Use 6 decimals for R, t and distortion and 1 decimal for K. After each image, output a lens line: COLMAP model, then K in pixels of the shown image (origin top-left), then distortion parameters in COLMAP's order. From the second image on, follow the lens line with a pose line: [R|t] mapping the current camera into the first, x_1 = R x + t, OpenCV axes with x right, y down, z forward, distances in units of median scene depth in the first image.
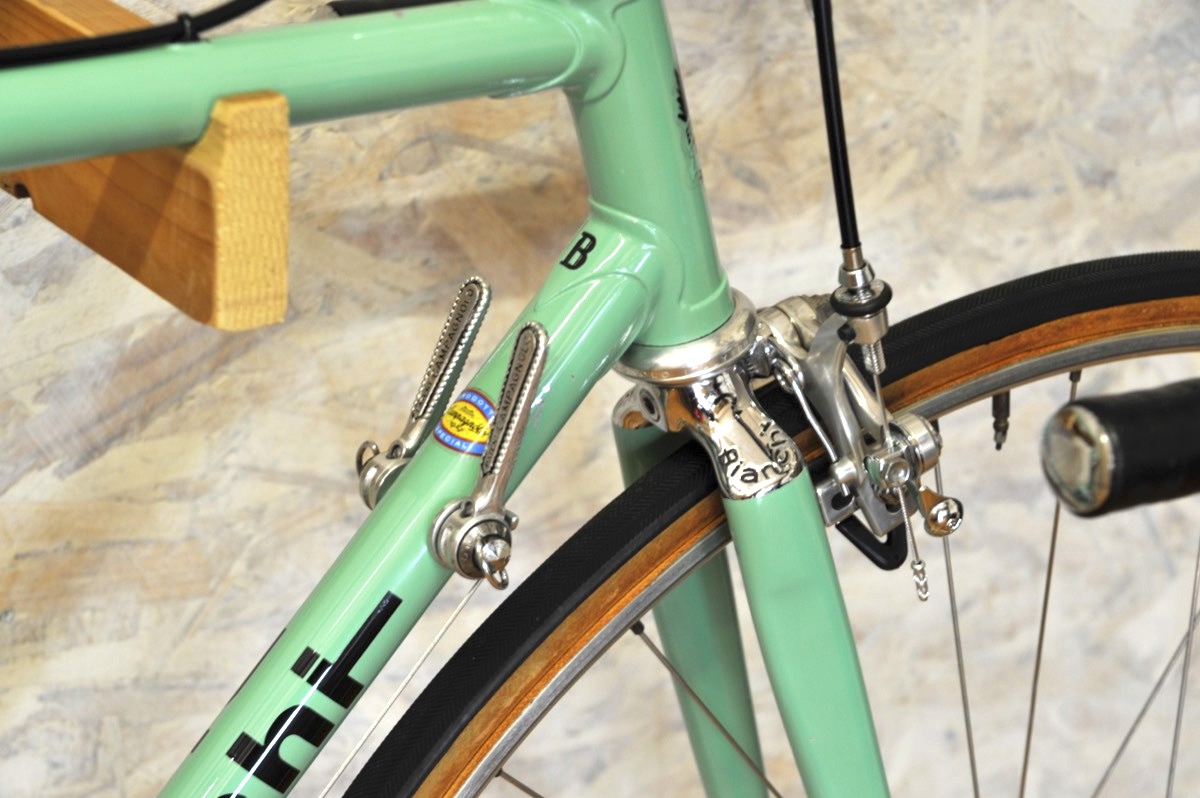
lens RADIAL K [[3138.1, 0, 610.2], [0, 3138.1, 389.0], [0, 0, 1]] dist [0.592630, 0.000000]
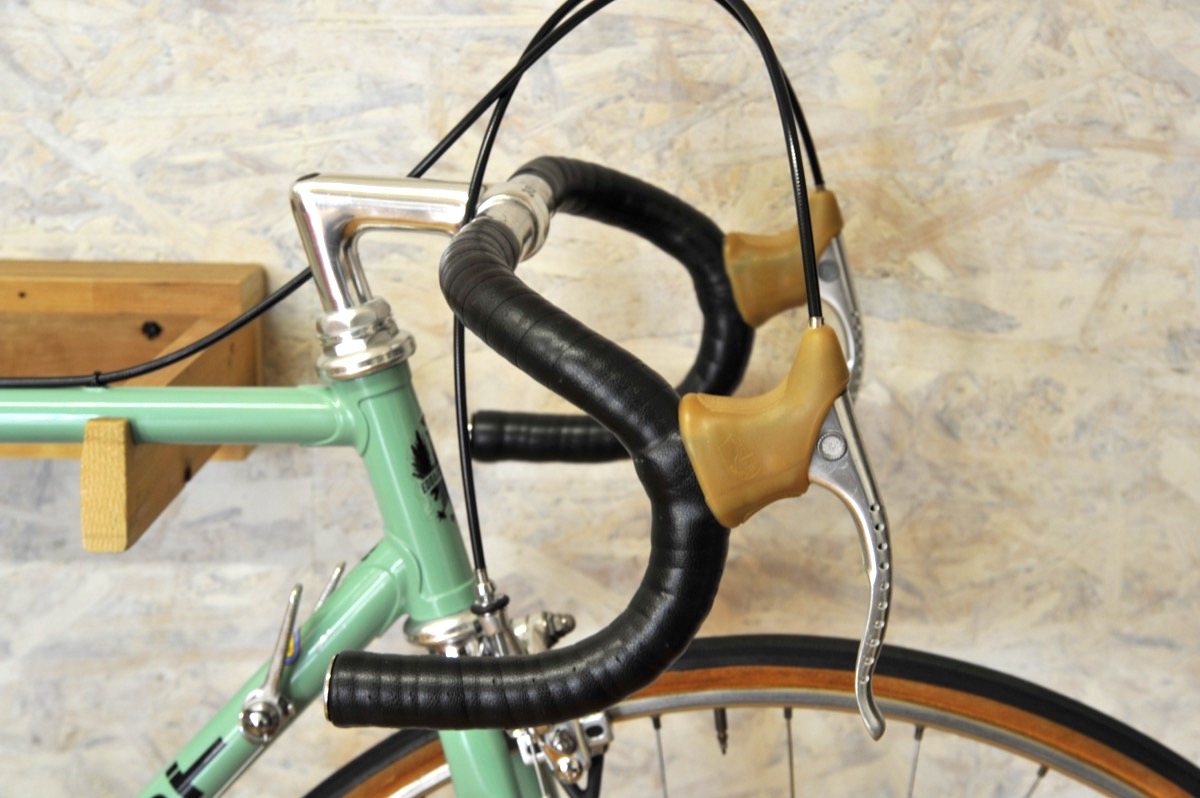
lens RADIAL K [[2389.9, 0, 626.7], [0, 2389.9, 407.9], [0, 0, 1]] dist [0.315695, 0.000000]
pose [[0.802456, 0.106667, -0.587100, 0.614220], [-0.200082, 0.975033, -0.096325, -0.017549], [0.562167, 0.194765, 0.803763, 0.050392]]
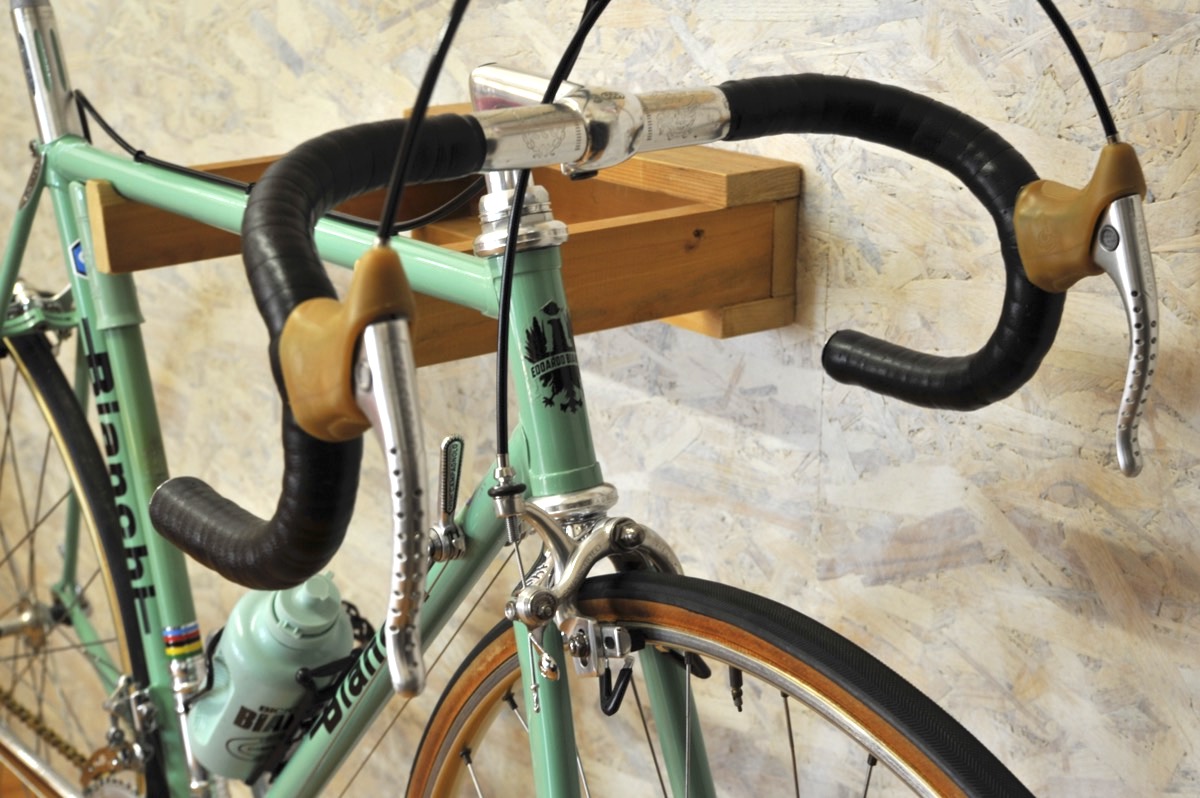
lens RADIAL K [[1926.0, 0, 630.8], [0, 1926.0, 410.2], [0, 0, 1]] dist [0.217989, 0.000000]
pose [[0.076974, 0.254966, -0.963881, 0.769198], [-0.367441, 0.905958, 0.210301, -0.222365], [0.926856, 0.337982, 0.163420, 0.662630]]
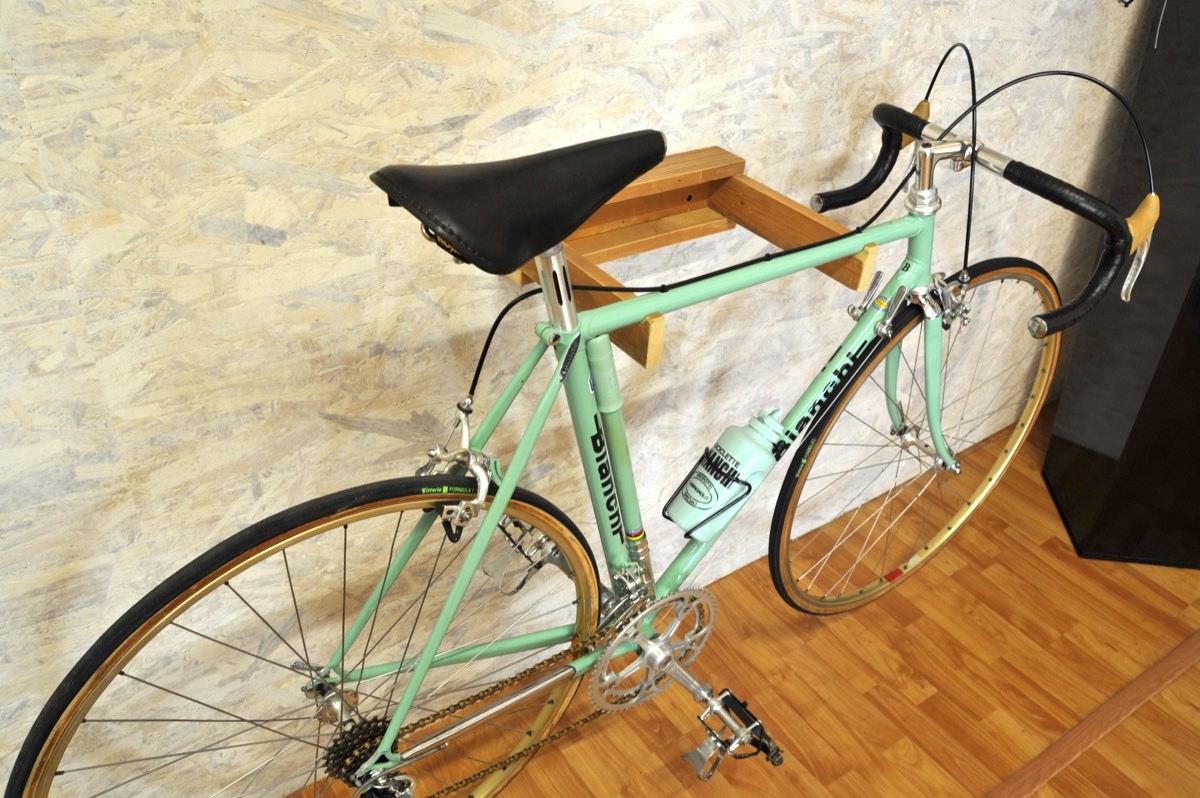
lens RADIAL K [[961.6, 0, 608.5], [0, 961.6, 400.0], [0, 0, 1]] dist [-0.140157, 0.090628]
pose [[0.998509, 0.004610, 0.054397, -0.390149], [-0.017025, 0.973030, 0.230049, -0.124192], [-0.051869, -0.230632, 0.971658, -0.279834]]
